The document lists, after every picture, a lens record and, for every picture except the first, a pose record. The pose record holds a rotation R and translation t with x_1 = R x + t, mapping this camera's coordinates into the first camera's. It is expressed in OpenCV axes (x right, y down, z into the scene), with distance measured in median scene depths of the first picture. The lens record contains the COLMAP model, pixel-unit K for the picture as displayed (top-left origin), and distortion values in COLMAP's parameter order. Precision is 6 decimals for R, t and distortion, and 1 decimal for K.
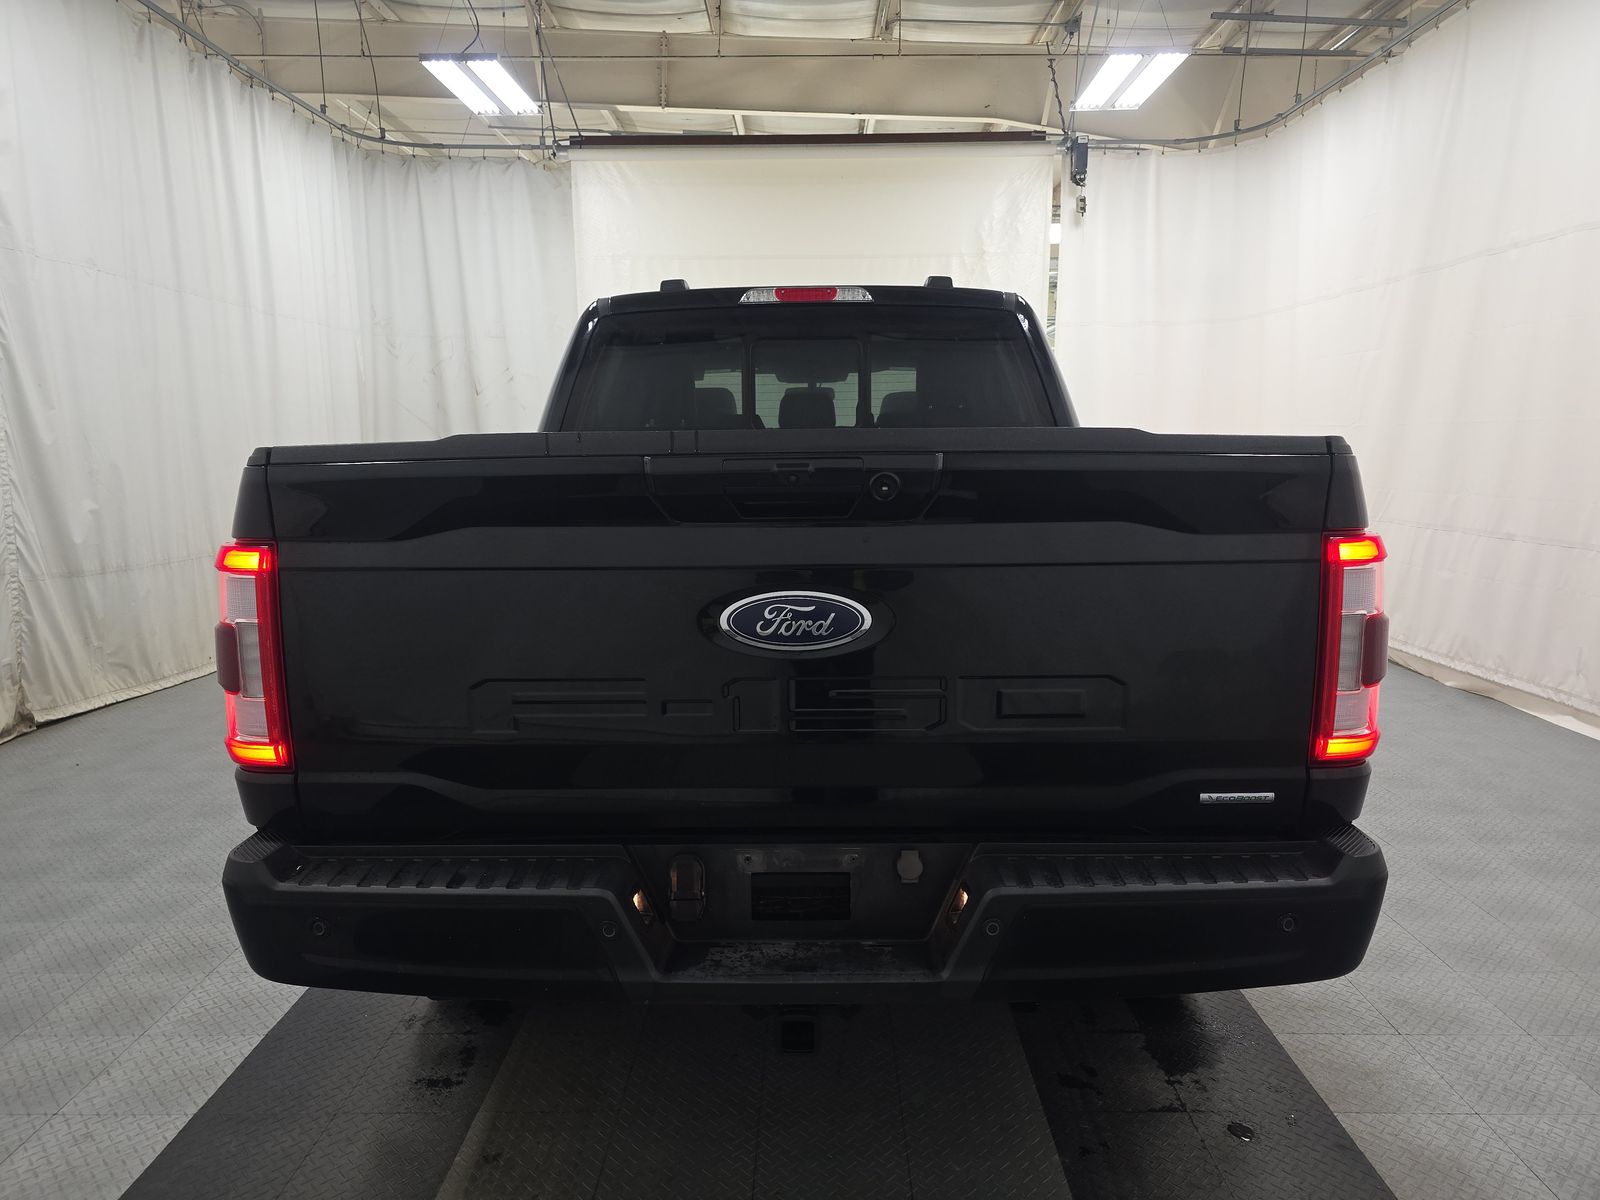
lens RADIAL K [[1042.6, 0, 793.7], [0, 1042.6, 606.3], [0, 0, 1]] dist [0.055981, -0.039285]
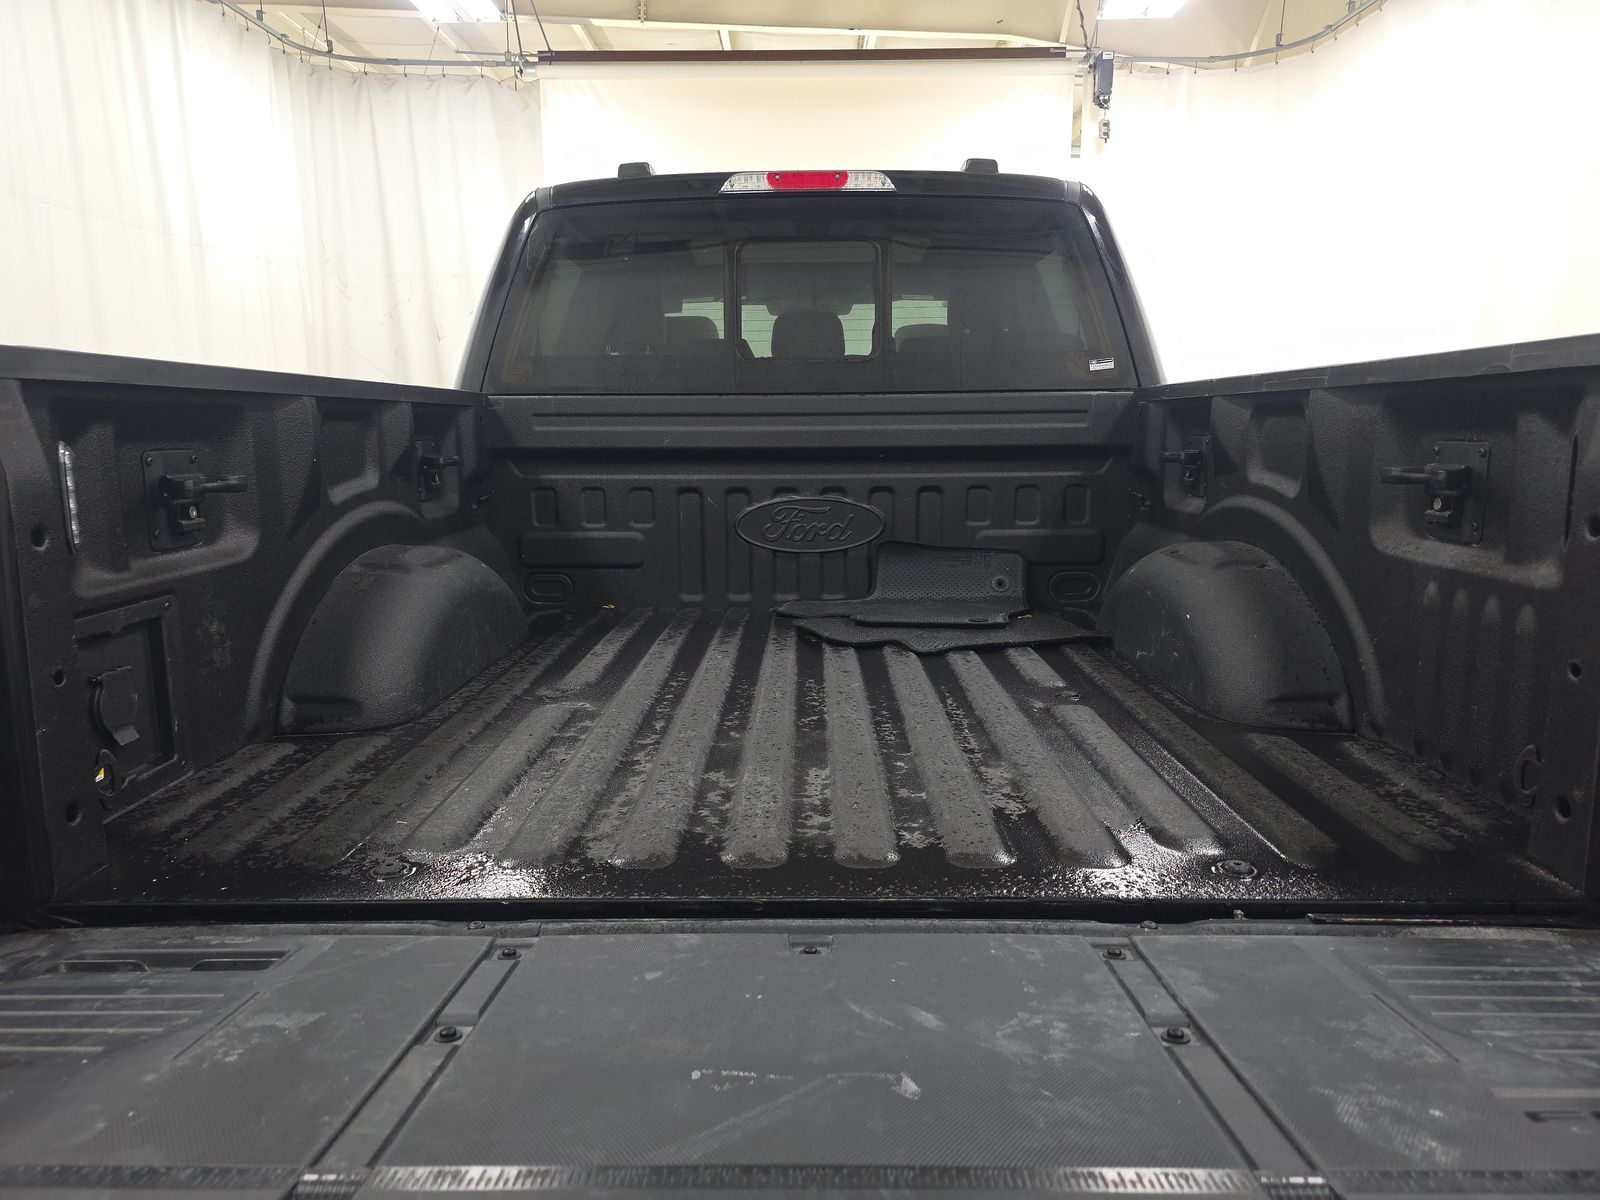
lens RADIAL K [[1042.6, 0, 793.7], [0, 1042.6, 606.3], [0, 0, 1]] dist [0.055981, -0.039285]
pose [[0.999951, 0.001634, 0.009717, -0.001853], [-0.001997, 0.999297, 0.037440, -0.006057], [-0.009649, -0.037457, 0.999252, 0.081999]]
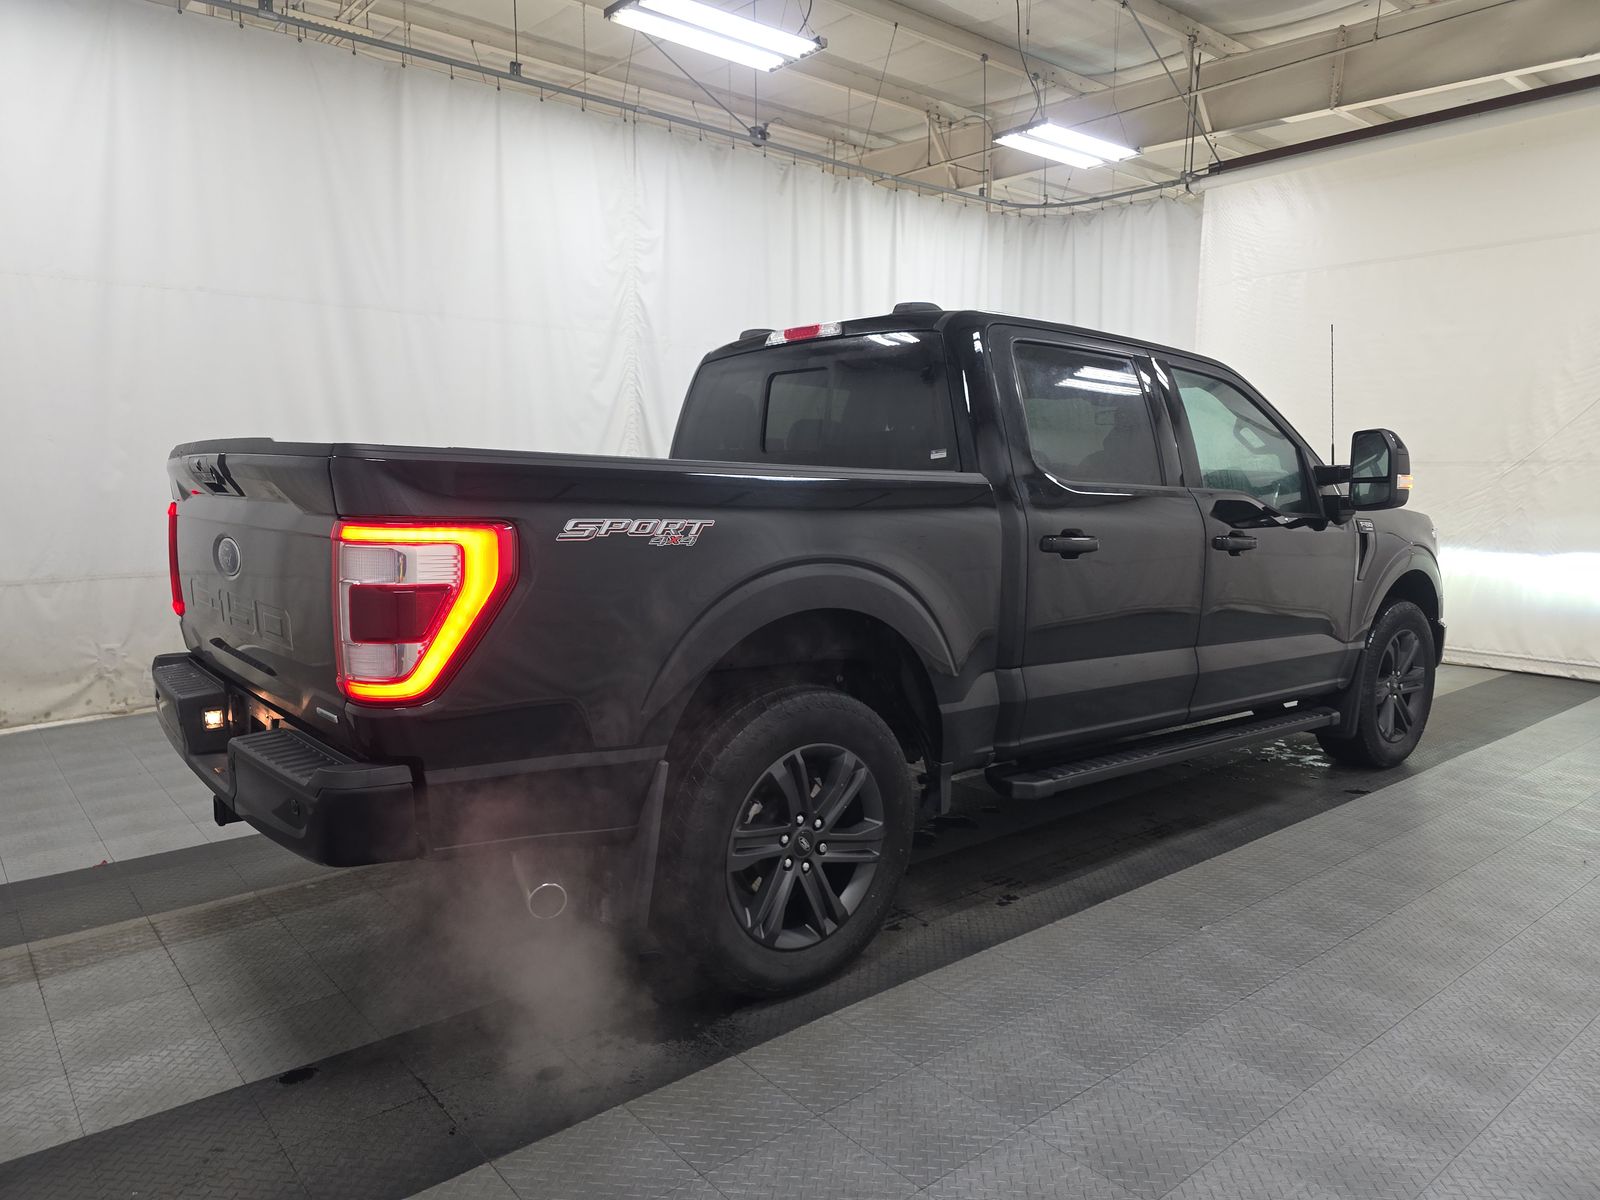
lens RADIAL K [[1042.6, 0, 793.7], [0, 1042.6, 606.3], [0, 0, 1]] dist [0.055981, -0.039285]
pose [[0.667605, 0.104404, -0.737159, 0.320571], [-0.130471, 0.991203, 0.022224, -0.010457], [0.732995, 0.081341, 0.675354, 0.092058]]
